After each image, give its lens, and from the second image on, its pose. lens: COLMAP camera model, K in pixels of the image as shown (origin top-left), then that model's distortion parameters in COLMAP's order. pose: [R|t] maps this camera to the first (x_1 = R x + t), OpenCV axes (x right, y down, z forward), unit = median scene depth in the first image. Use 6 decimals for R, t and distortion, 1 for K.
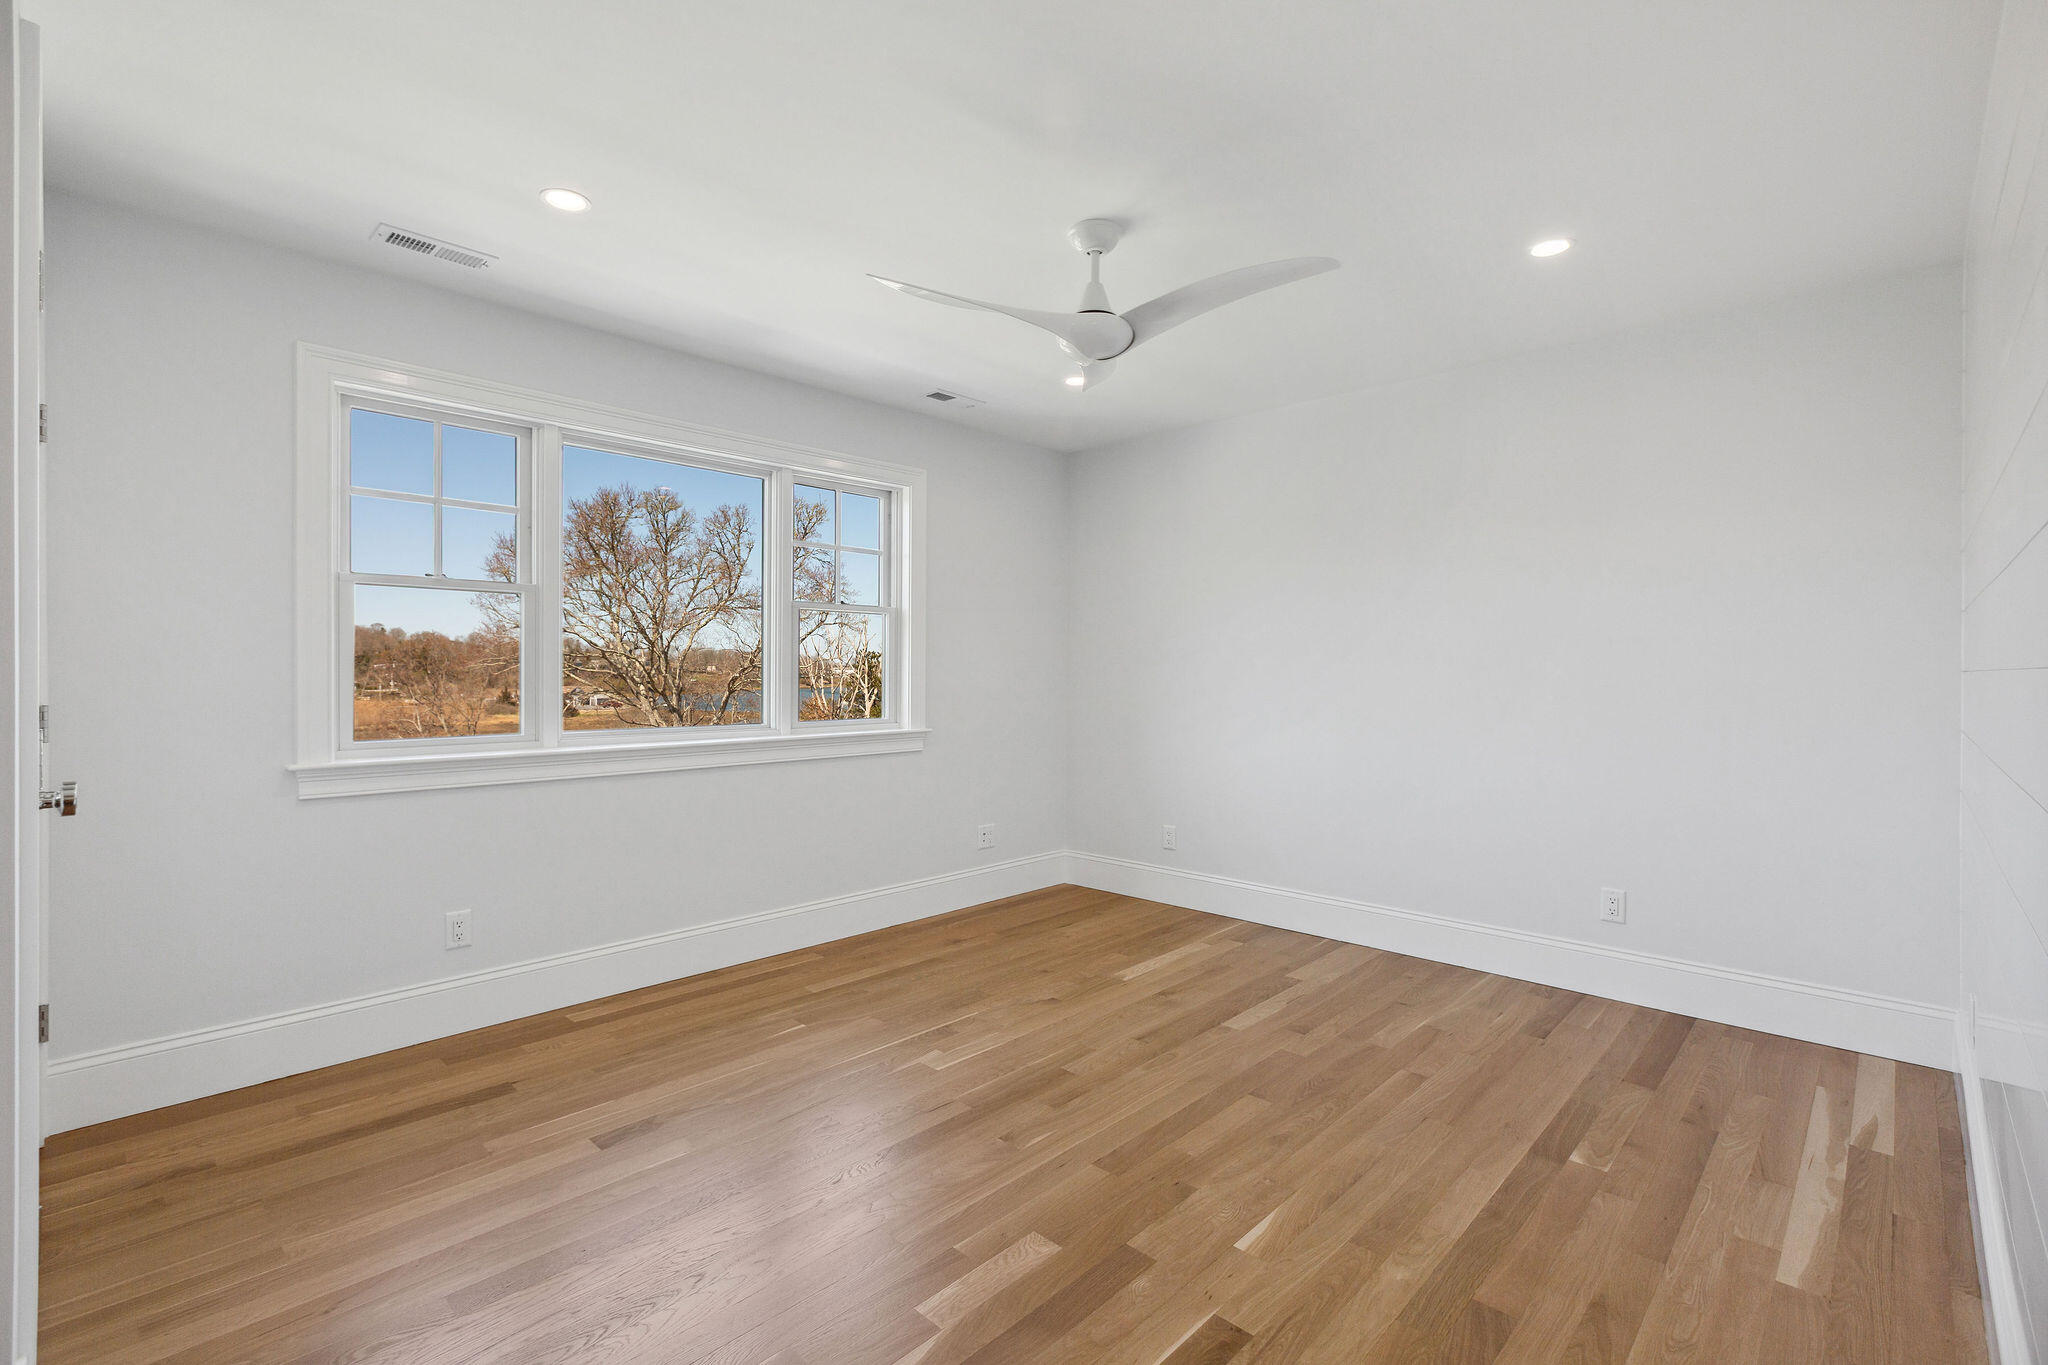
lens RADIAL K [[937.3, 0, 1018.0], [0, 937.3, 683.3], [0, 0, 1]] dist [0.007529, -0.002693]
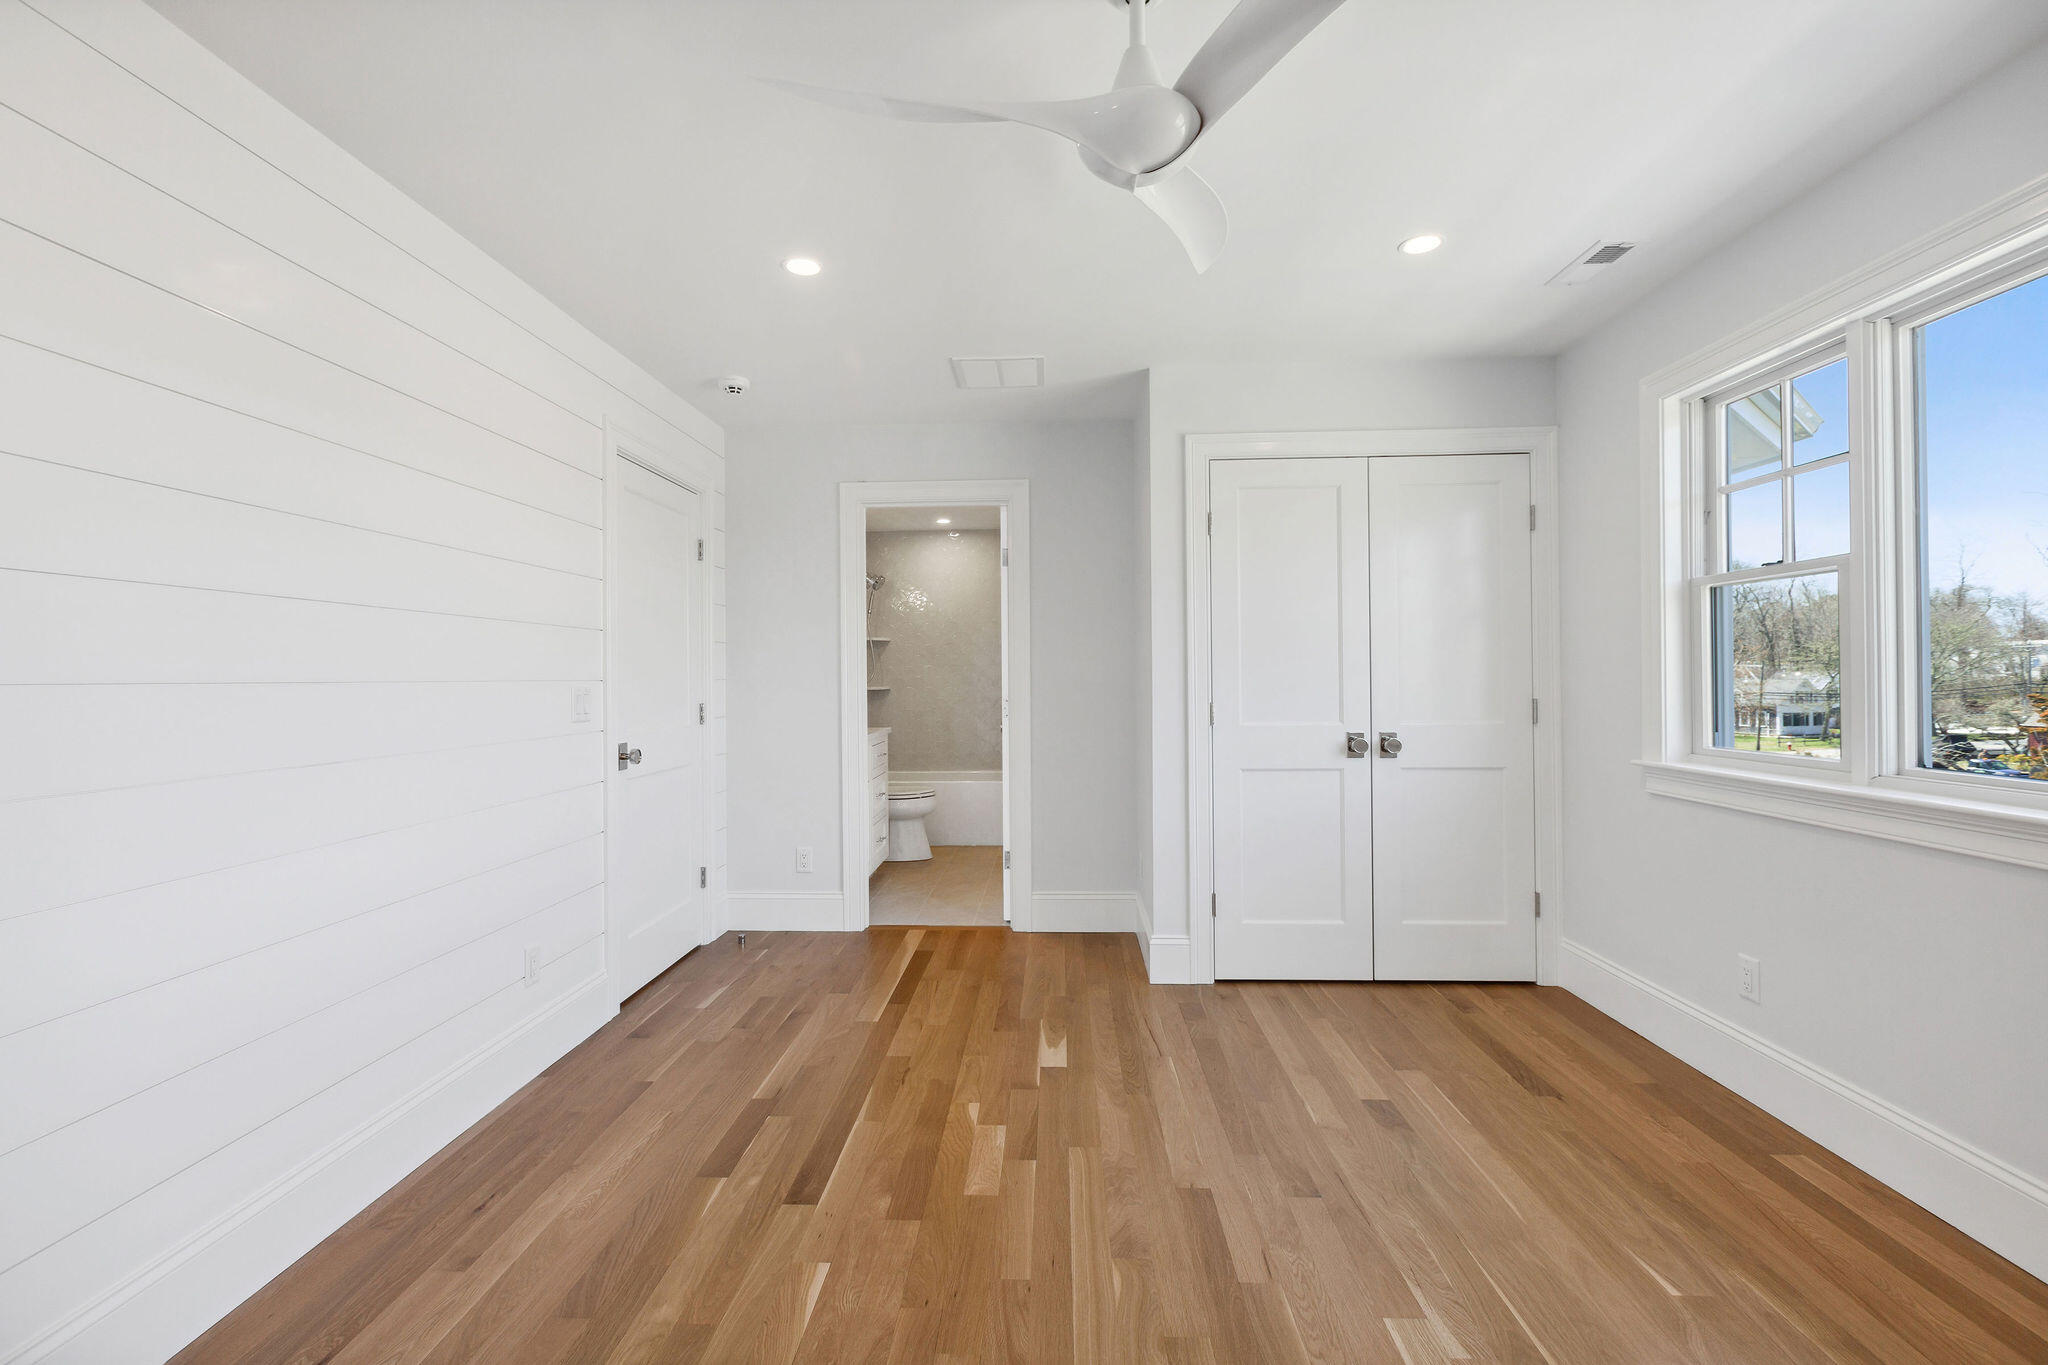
lens RADIAL K [[937.3, 0, 1011.8], [0, 937.3, 677.8], [0, 0, 1]] dist [0.007529, -0.002693]
pose [[-0.767037, 0.000270, -0.641602, 0.638439], [-0.003153, 0.999986, 0.004190, -0.017543], [0.641595, 0.005237, -0.767026, 1.674425]]
